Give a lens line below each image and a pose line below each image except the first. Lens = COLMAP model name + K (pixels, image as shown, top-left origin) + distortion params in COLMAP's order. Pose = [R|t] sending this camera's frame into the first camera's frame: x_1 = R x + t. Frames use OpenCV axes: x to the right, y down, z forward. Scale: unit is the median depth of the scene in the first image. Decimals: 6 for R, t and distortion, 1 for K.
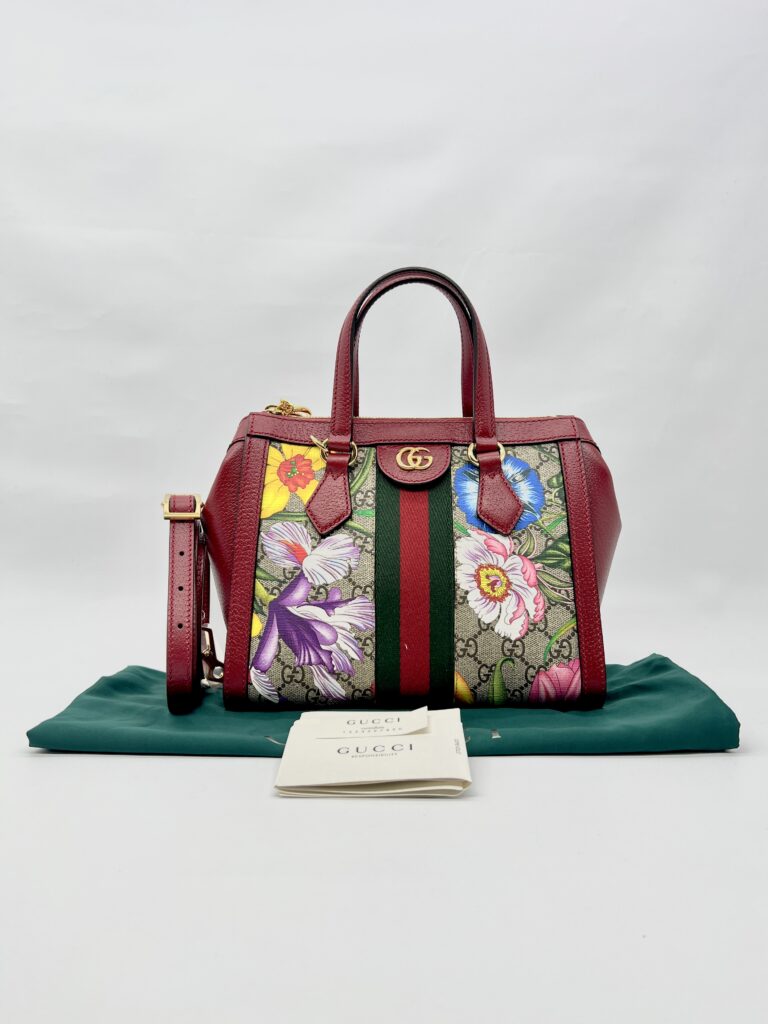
lens RADIAL K [[806.6, 0, 386.7], [0, 806.6, 542.4], [0, 0, 1]] dist [-0.002542, -0.001726]
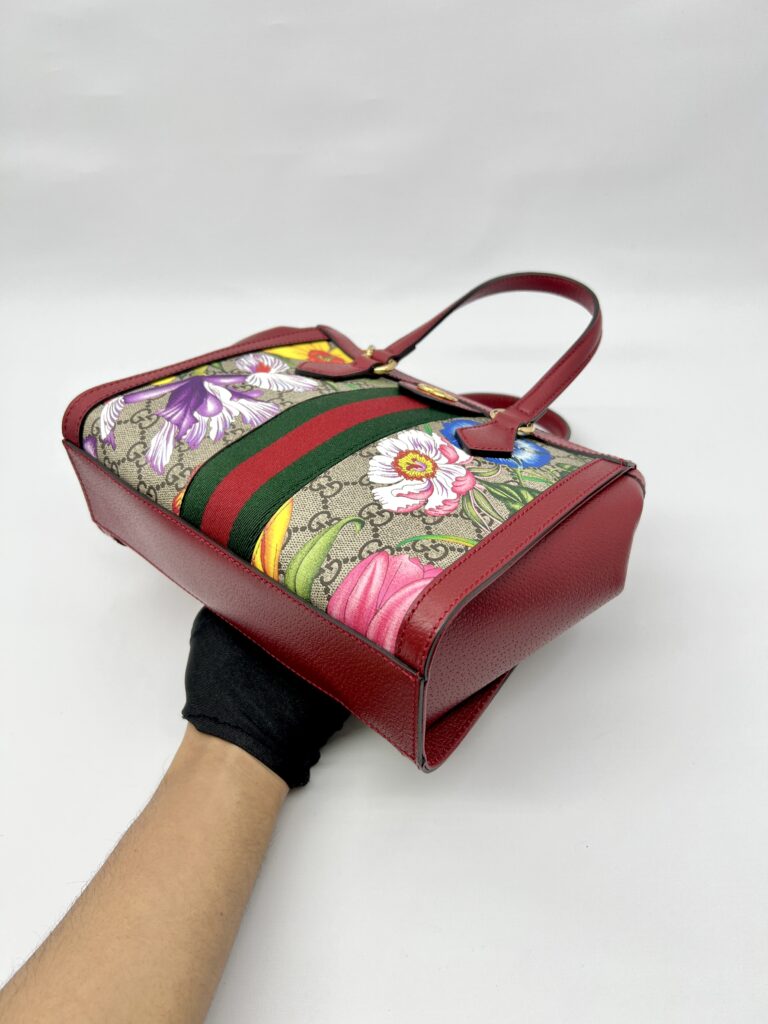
lens RADIAL K [[806.6, 0, 386.7], [0, 806.6, 542.4], [0, 0, 1]] dist [-0.002542, -0.001726]
pose [[0.760058, 0.434137, -0.483566, 0.497795], [-0.648650, 0.552114, -0.523855, 0.489309], [0.039559, 0.711825, 0.701242, 0.540613]]
